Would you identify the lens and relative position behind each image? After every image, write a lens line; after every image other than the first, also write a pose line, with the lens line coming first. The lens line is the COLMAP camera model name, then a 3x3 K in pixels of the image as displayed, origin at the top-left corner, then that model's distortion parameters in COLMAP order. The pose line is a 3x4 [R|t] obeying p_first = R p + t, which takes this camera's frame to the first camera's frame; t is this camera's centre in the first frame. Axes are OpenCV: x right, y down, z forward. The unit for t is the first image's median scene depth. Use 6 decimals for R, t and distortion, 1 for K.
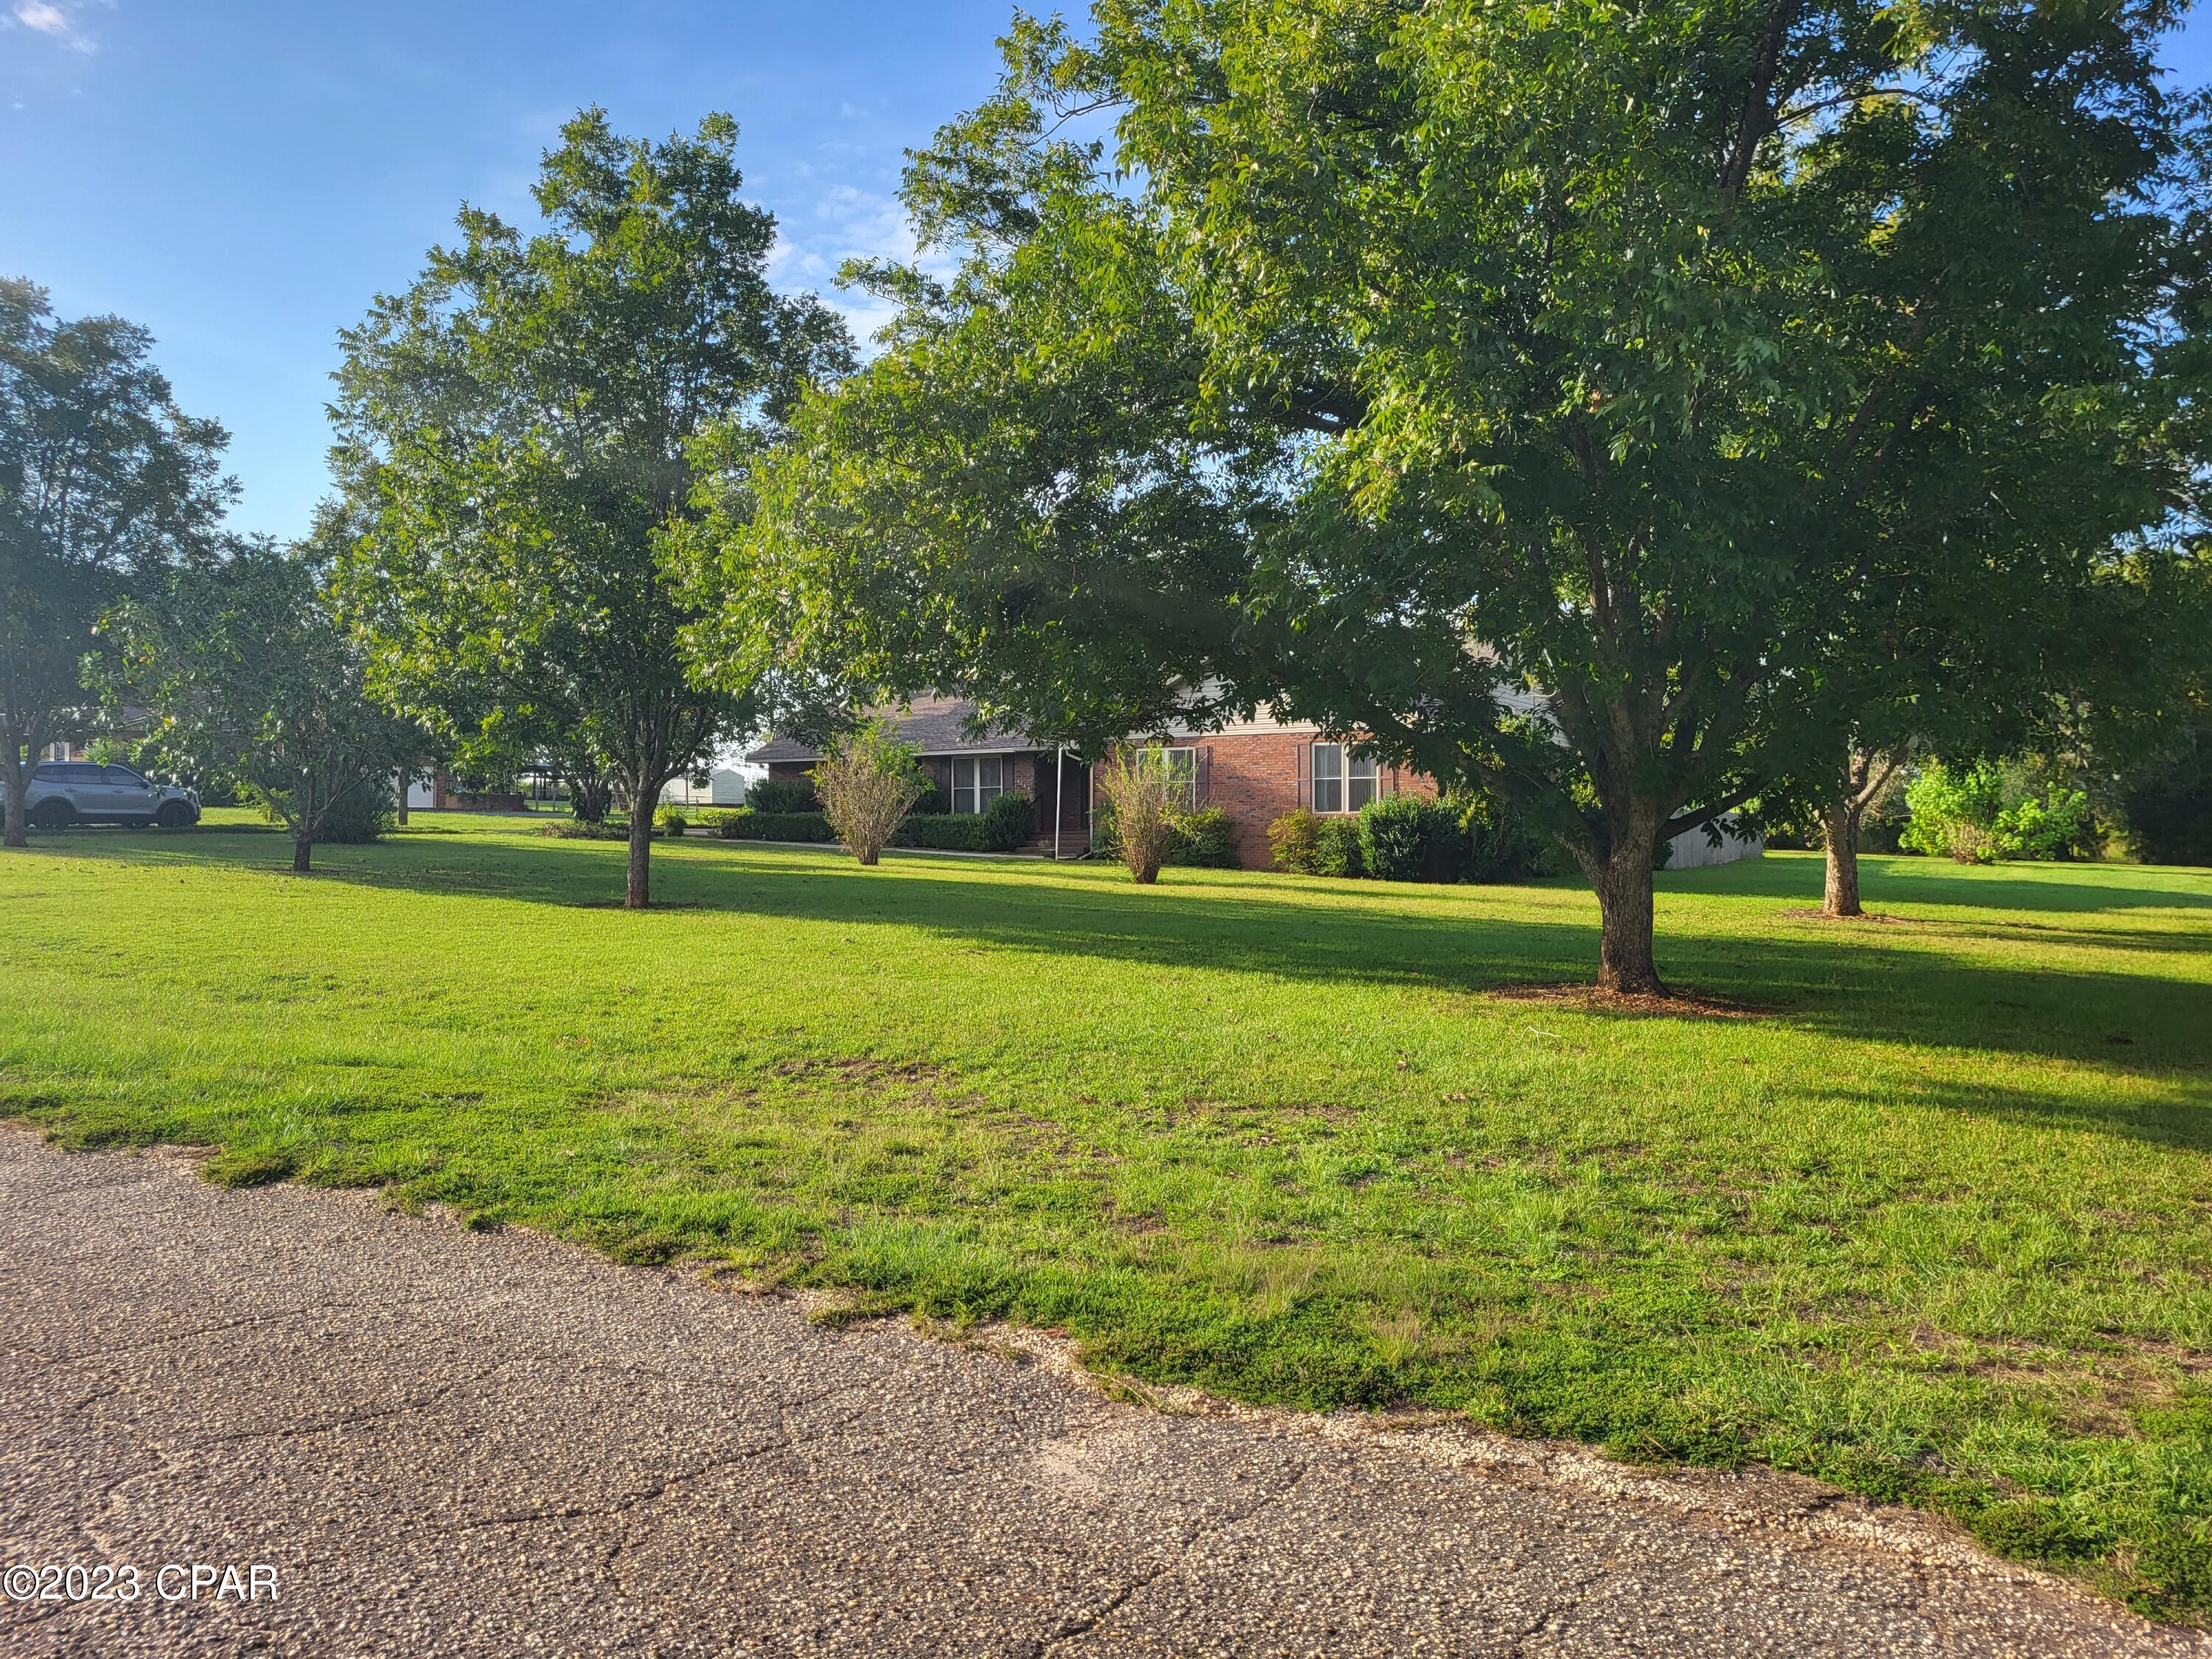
lens RADIAL K [[1680.3, 0, 1110.5], [0, 1680.3, 855.4], [0, 0, 1]] dist [0.042854, -0.041293]
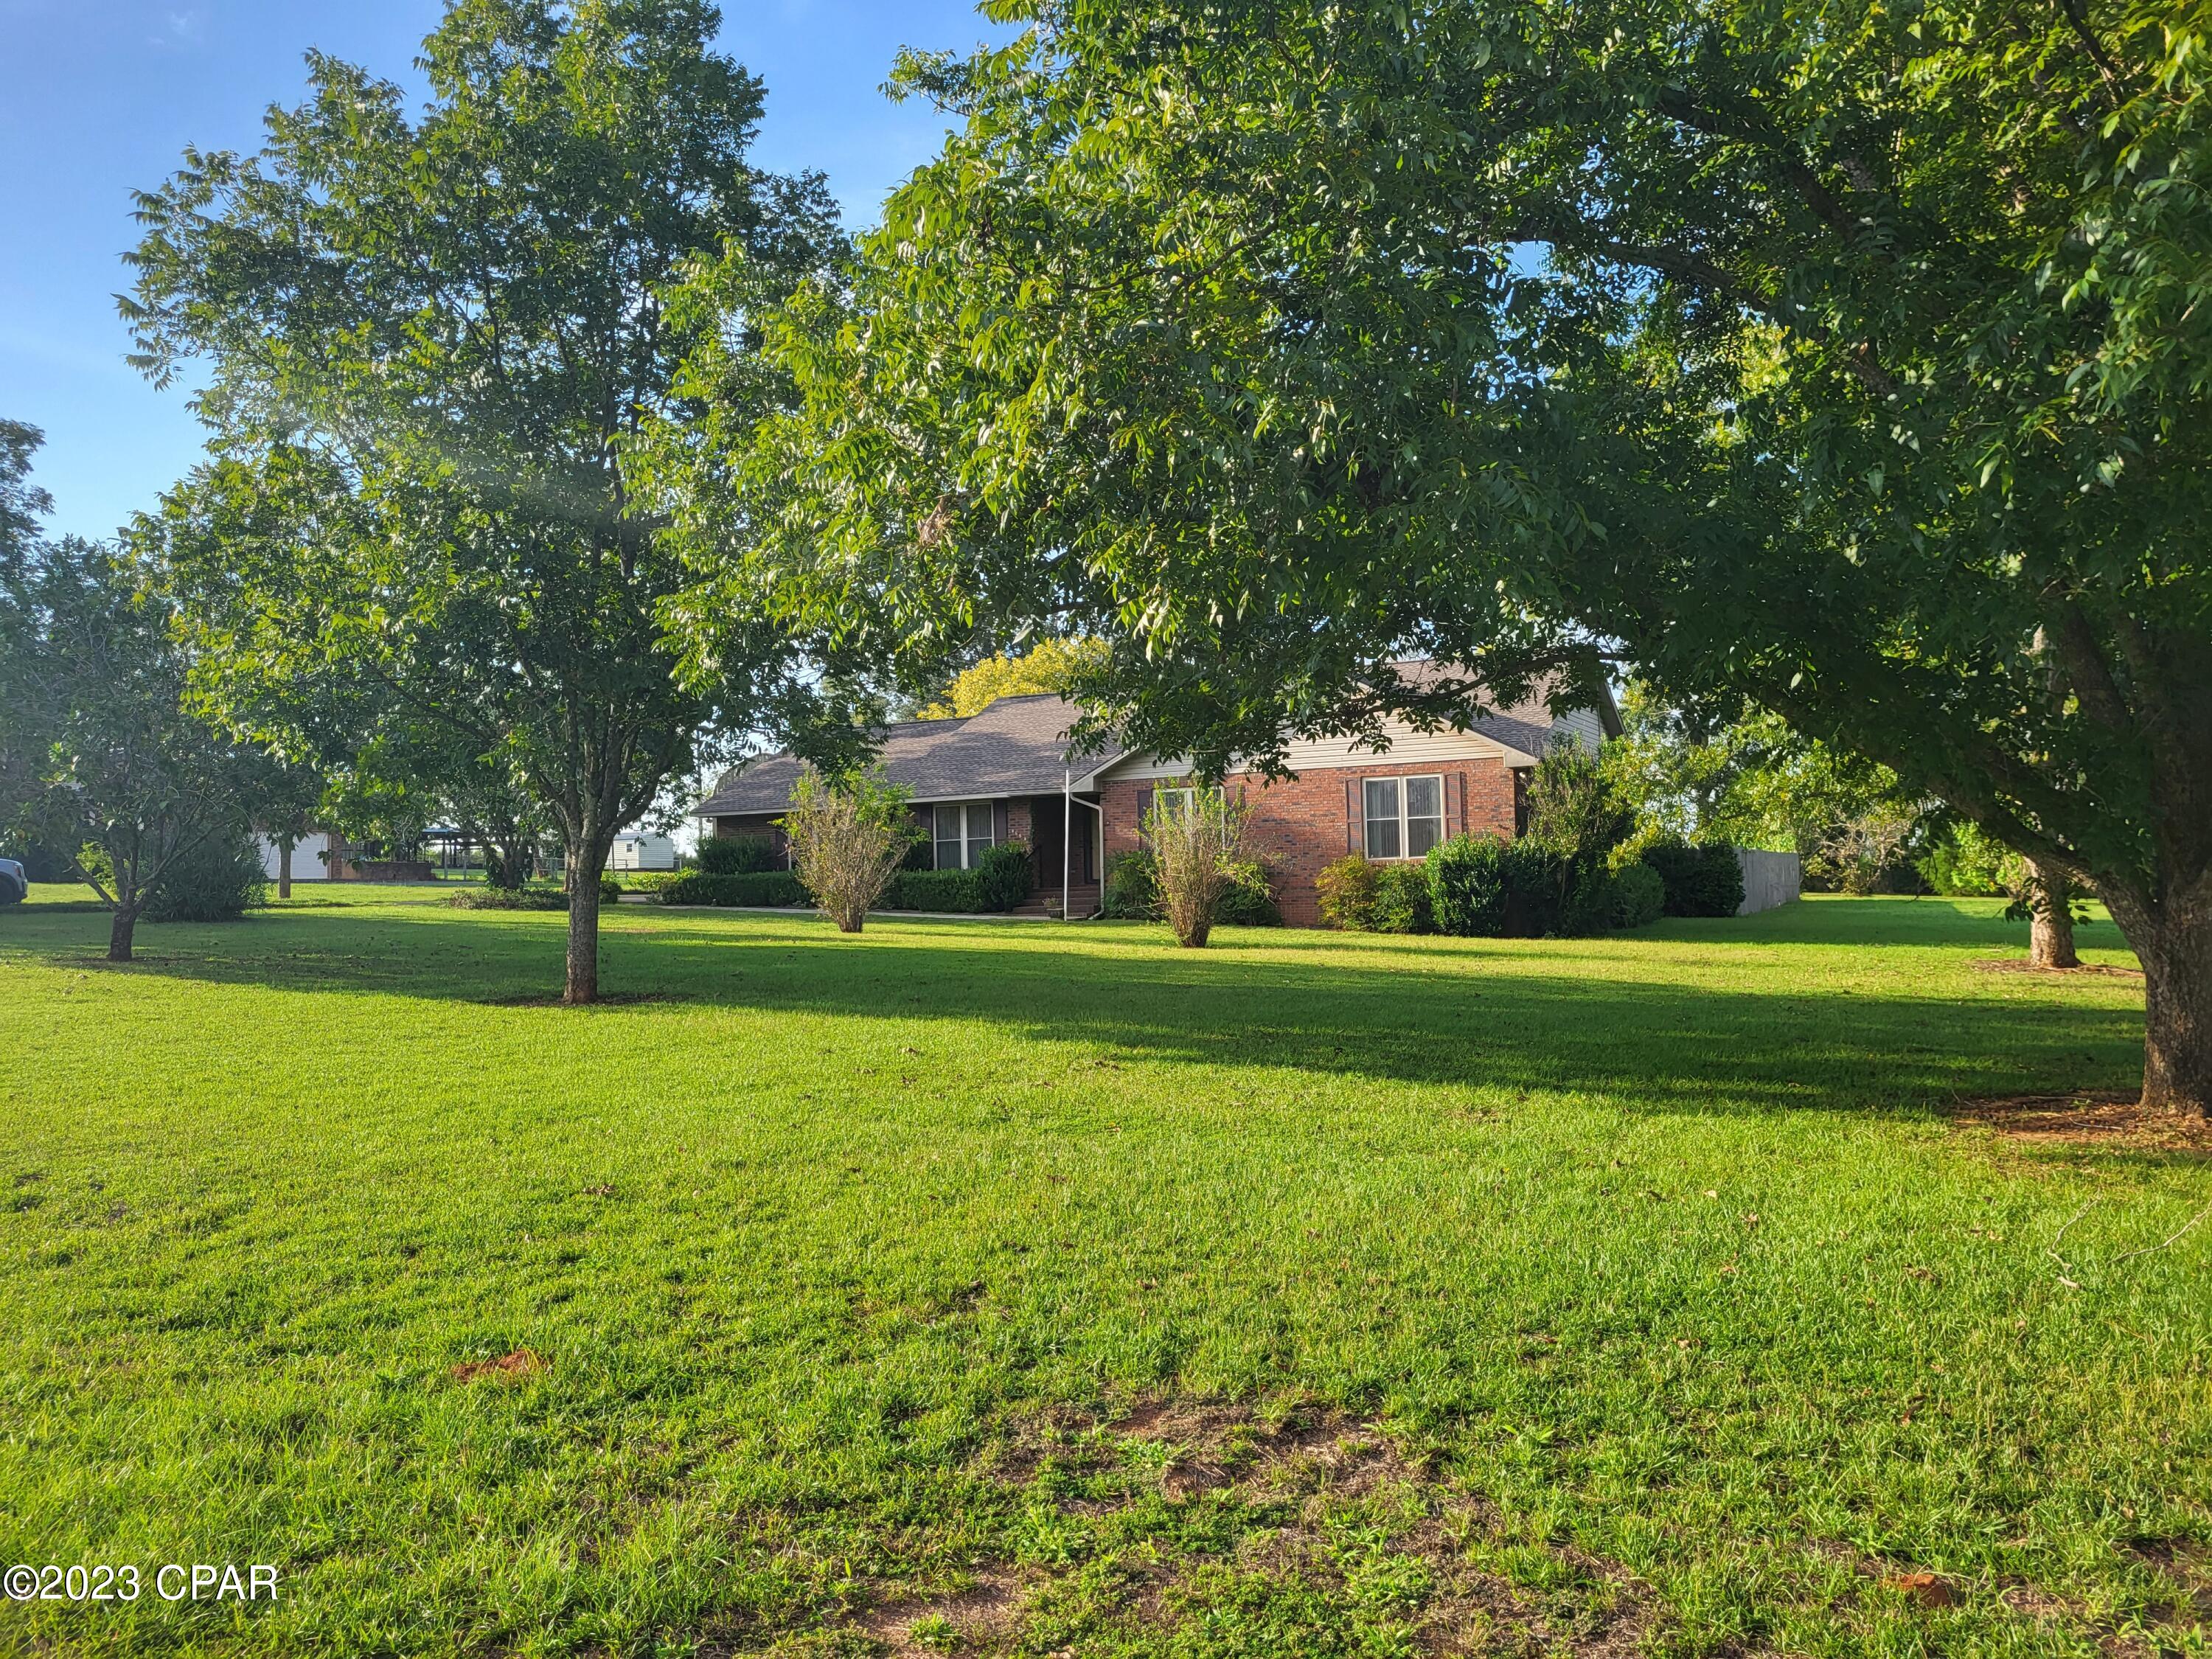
lens RADIAL K [[1700.5, 0, 1153.3], [0, 1700.5, 840.3], [0, 0, 1]] dist [0.055871, -0.062545]
pose [[0.997768, -0.020281, 0.063625, -0.073475], [0.022951, 0.998874, -0.041513, -0.002163], [-0.062712, 0.042880, 0.997110, 0.226351]]
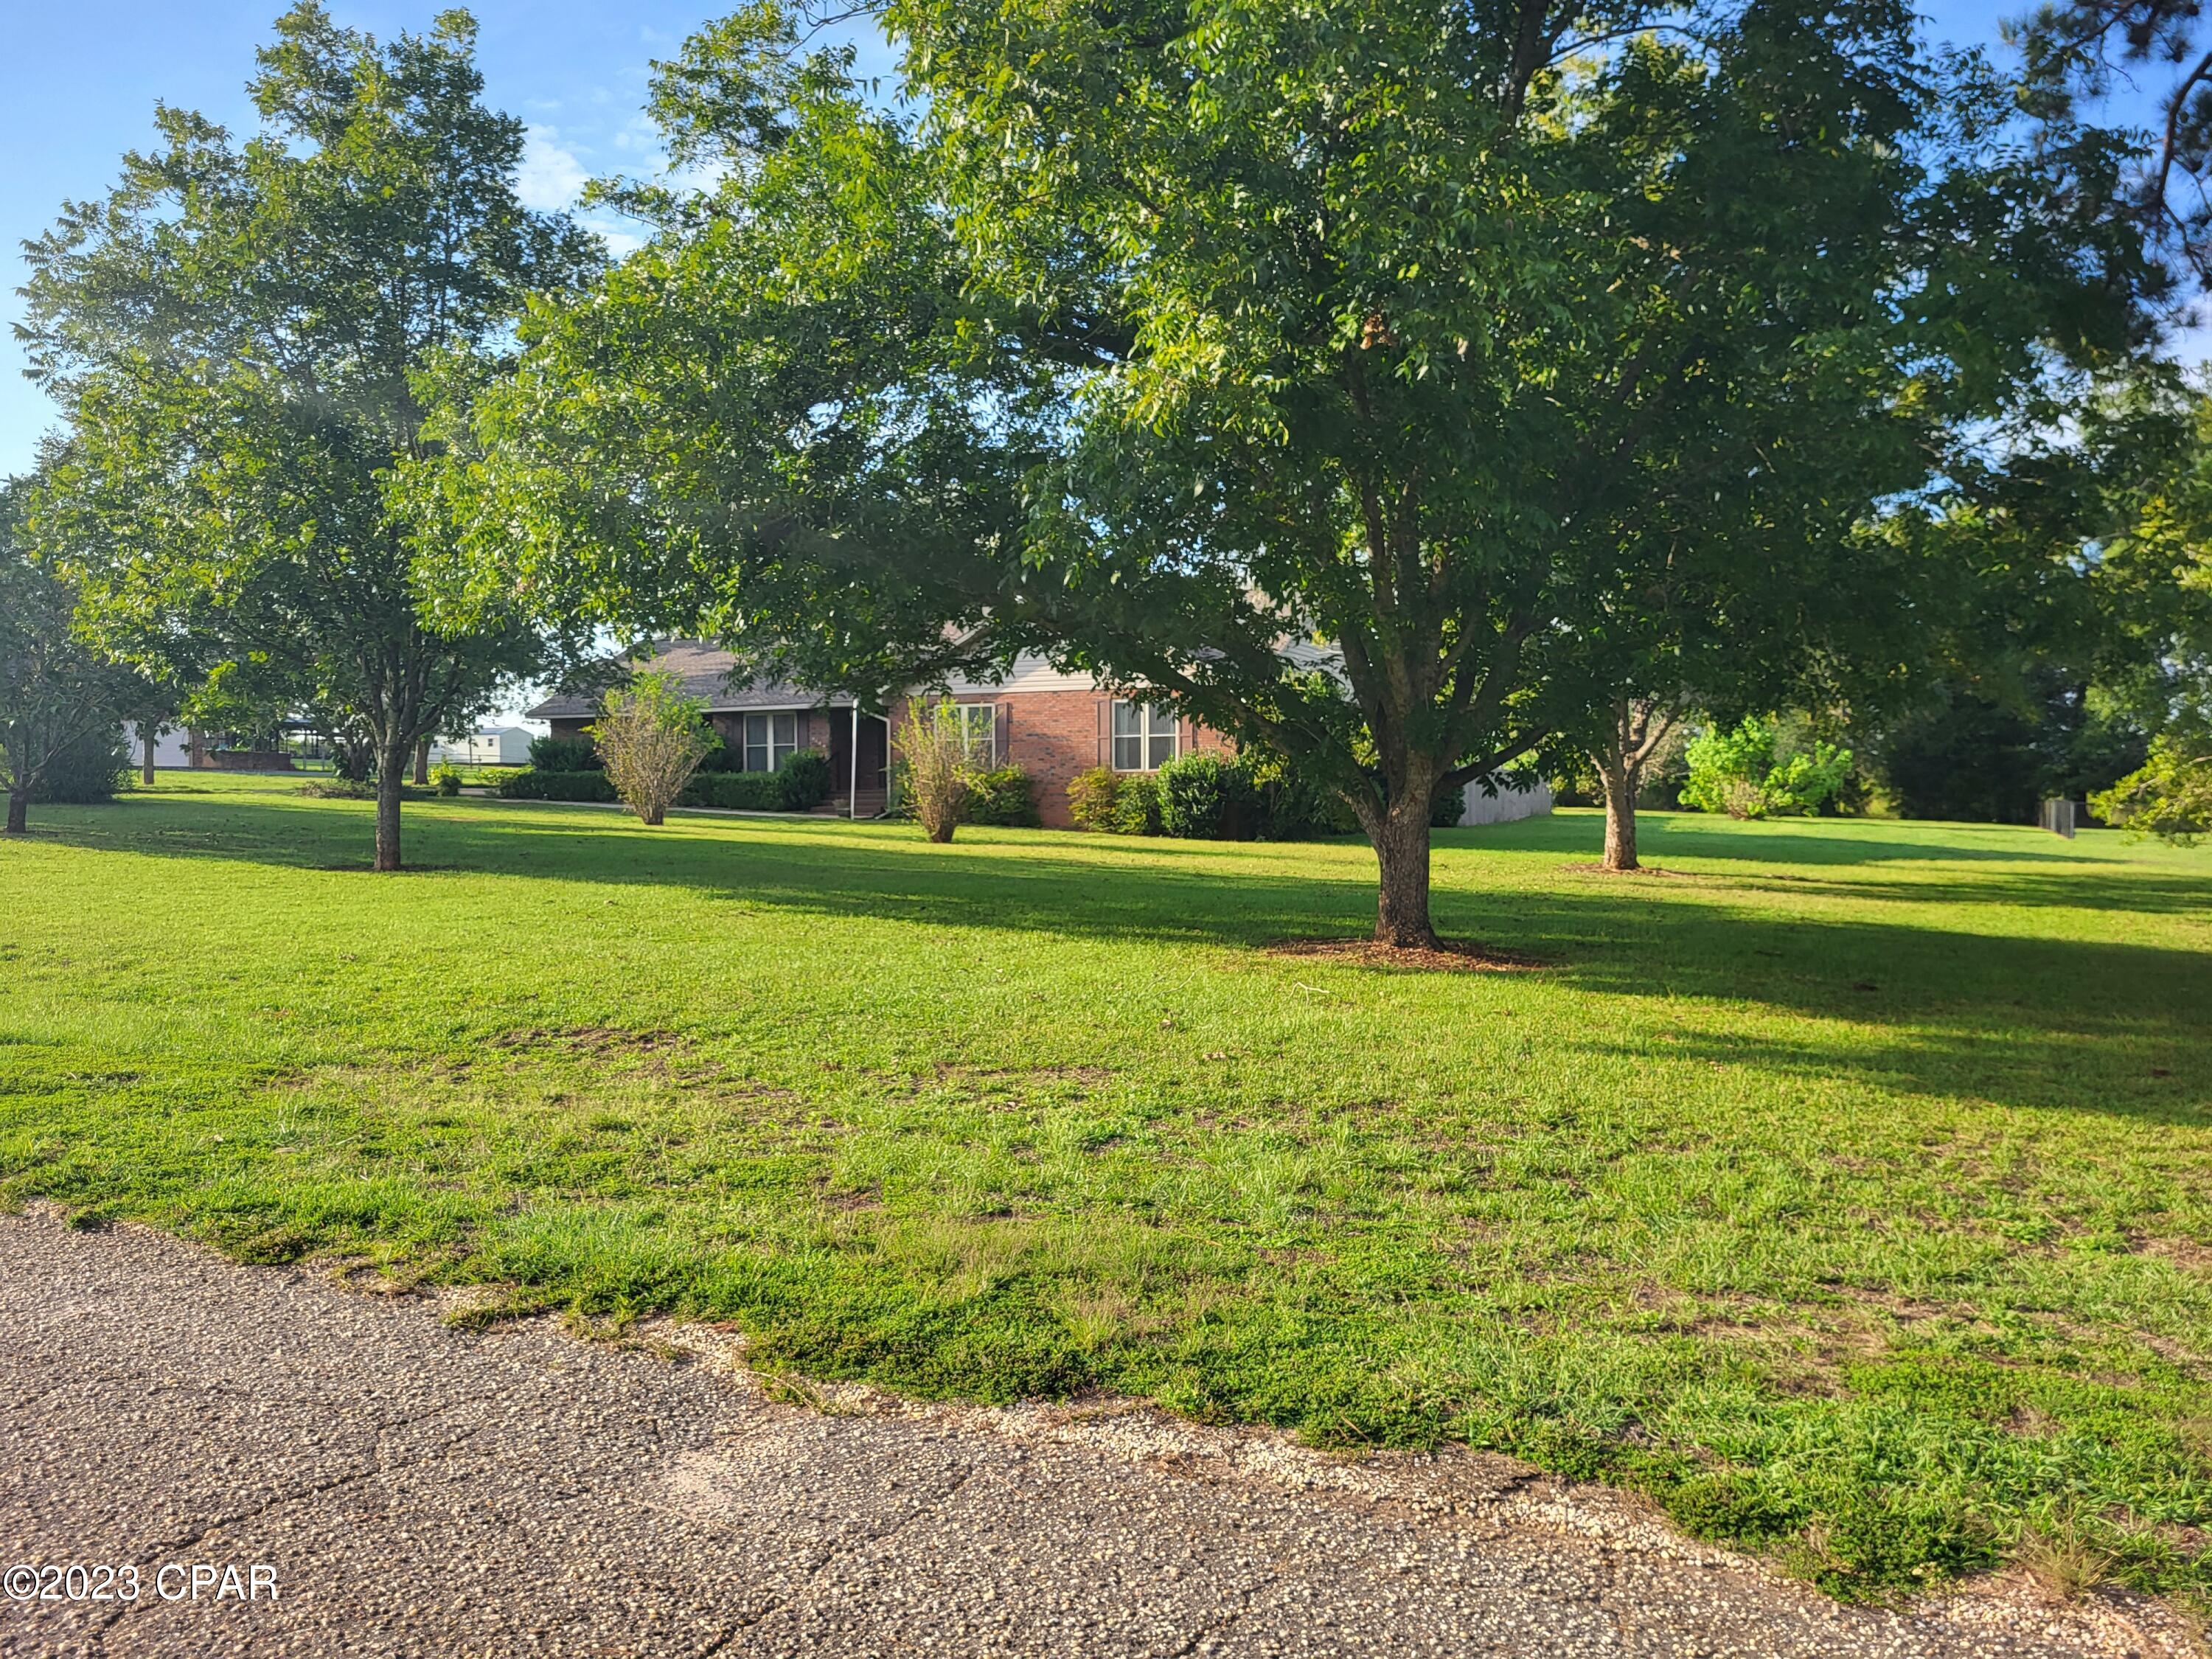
lens RADIAL K [[1688.3, 0, 1096.8], [0, 1688.3, 886.9], [0, 0, 1]] dist [0.044620, -0.047199]
pose [[0.994672, -0.008008, 0.102775, 0.013764], [0.003676, 0.999100, 0.042263, 0.001636], [-0.103021, -0.041660, 0.993806, 0.015125]]
